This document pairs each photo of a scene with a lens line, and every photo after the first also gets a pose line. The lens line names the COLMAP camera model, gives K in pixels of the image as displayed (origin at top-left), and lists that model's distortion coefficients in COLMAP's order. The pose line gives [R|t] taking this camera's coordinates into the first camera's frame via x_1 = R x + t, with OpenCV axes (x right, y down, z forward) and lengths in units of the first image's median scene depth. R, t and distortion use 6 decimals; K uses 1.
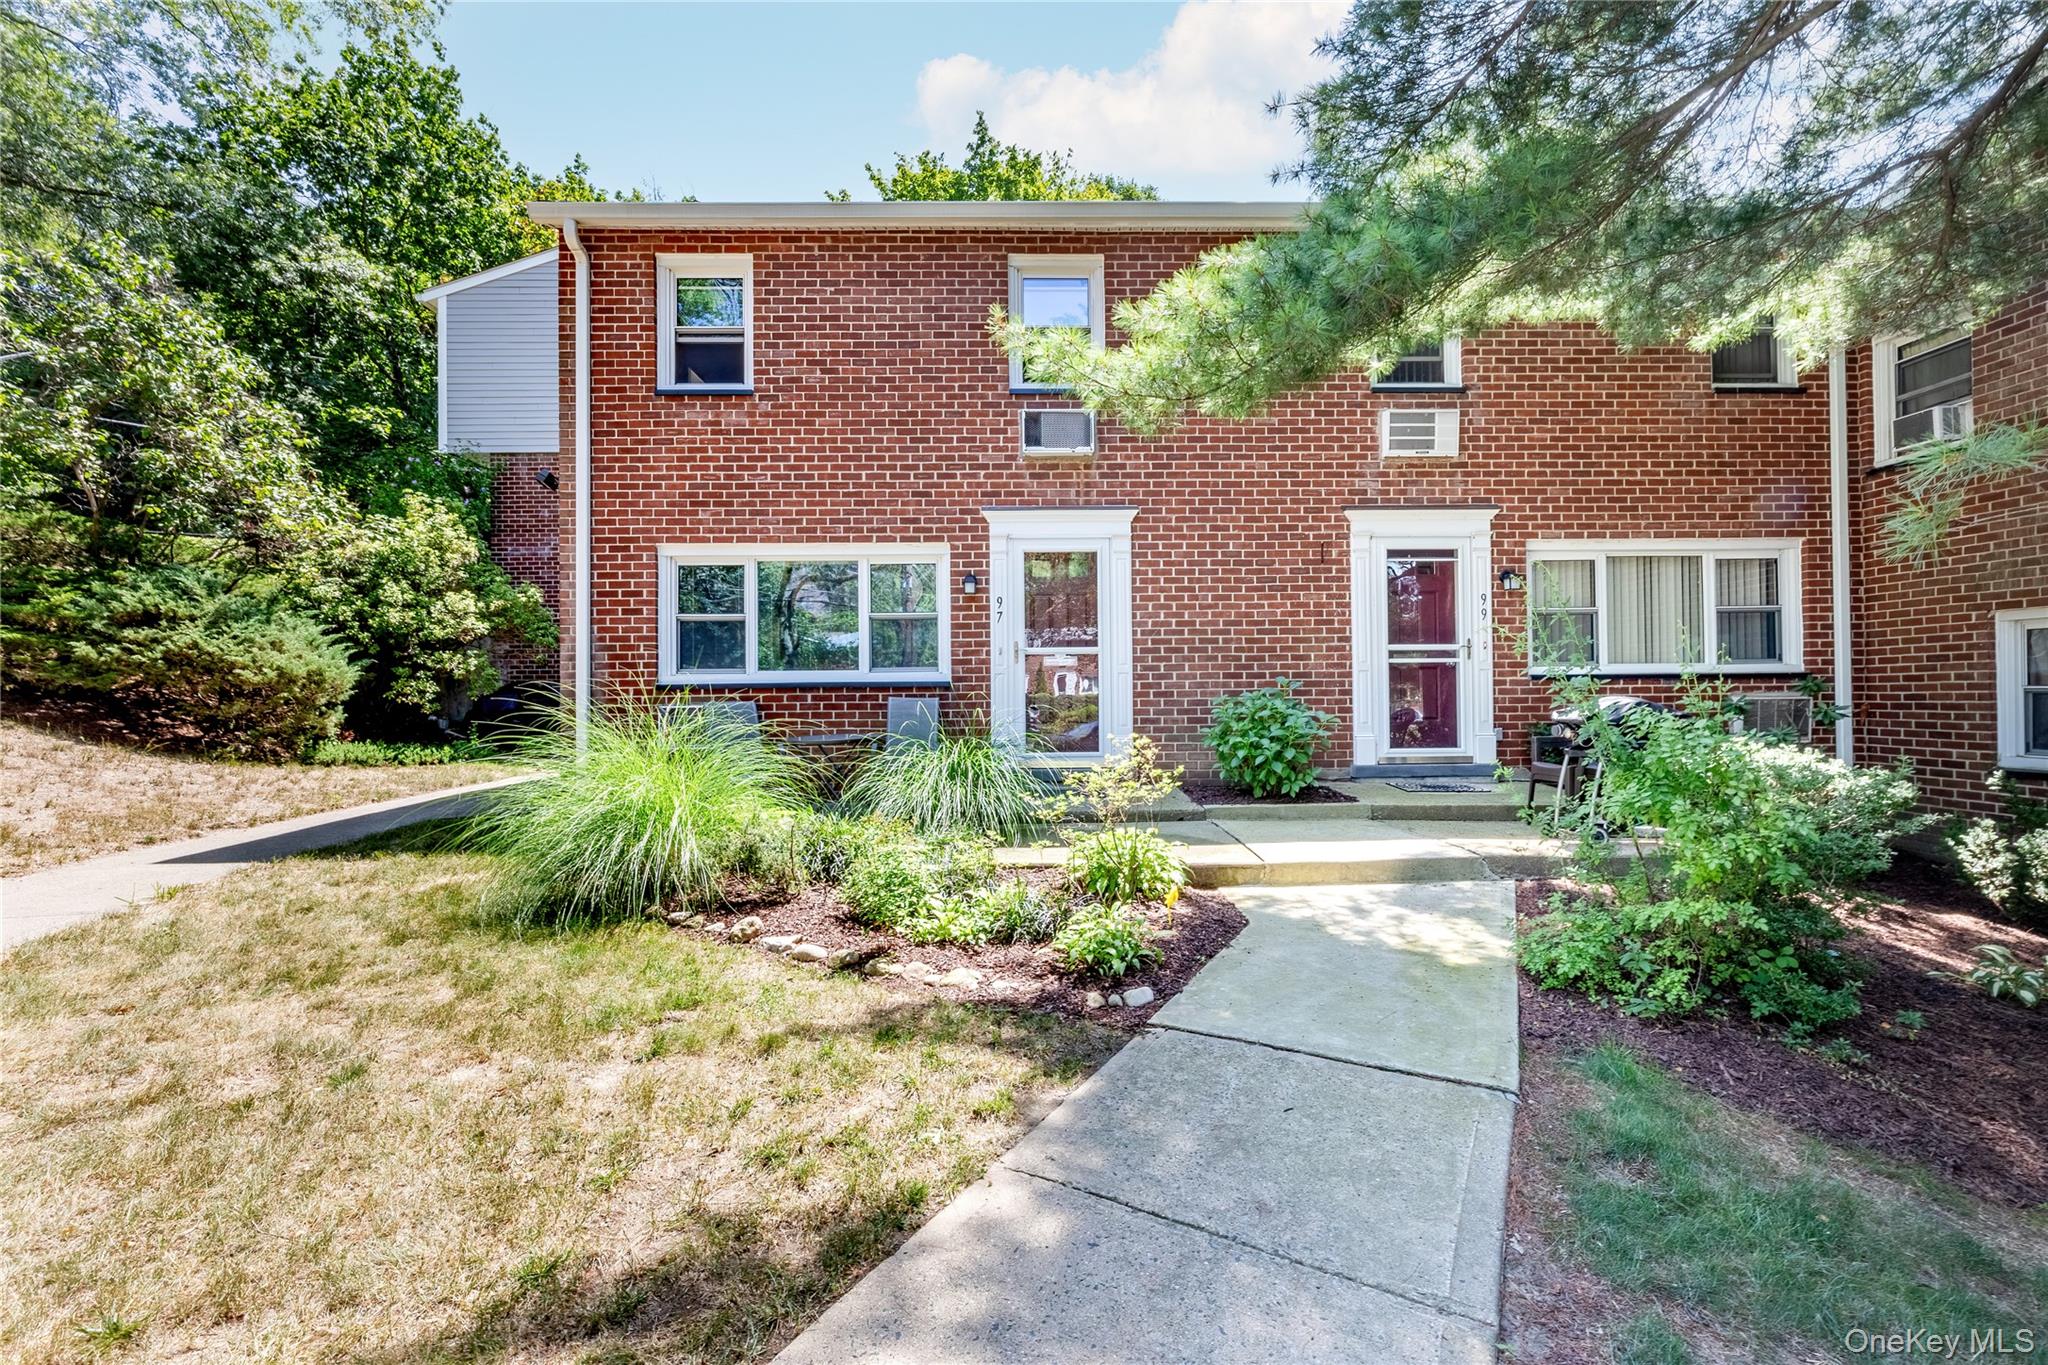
lens RADIAL K [[879.7, 0, 1024.4], [0, 879.7, 678.5], [0, 0, 1]] dist [-0.002897, 0.000676]
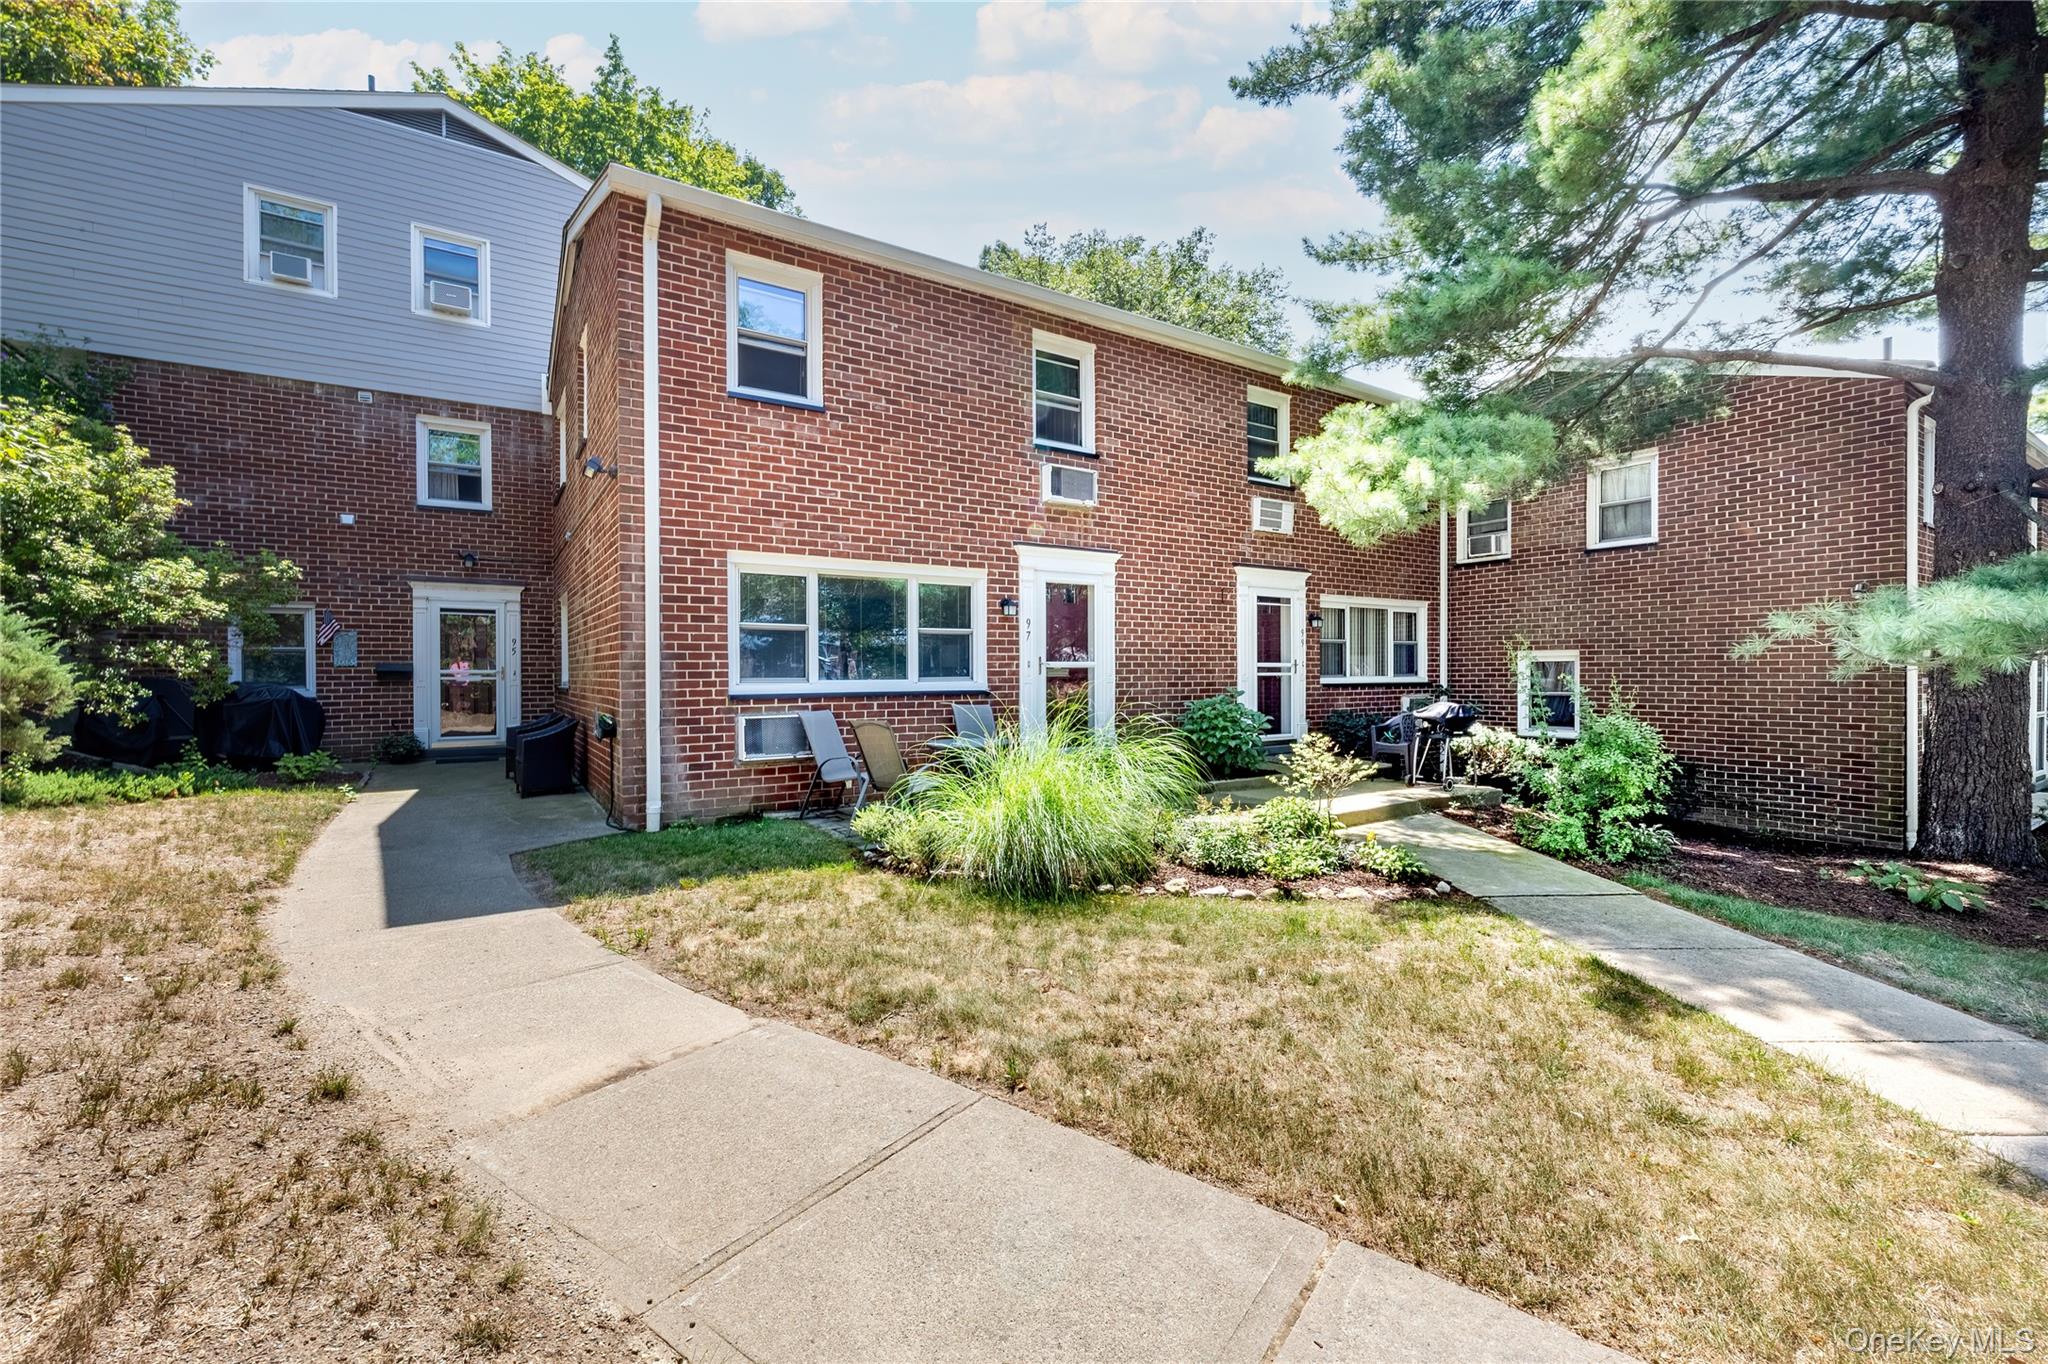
lens RADIAL K [[879.7, 0, 1052.2], [0, 879.7, 678.1], [0, 0, 1]] dist [-0.002897, 0.000676]
pose [[0.838578, 0.003882, 0.544767, -0.643014], [-0.012405, 0.999851, 0.011970, -0.027113], [-0.544640, -0.016796, 0.838502, -0.014030]]
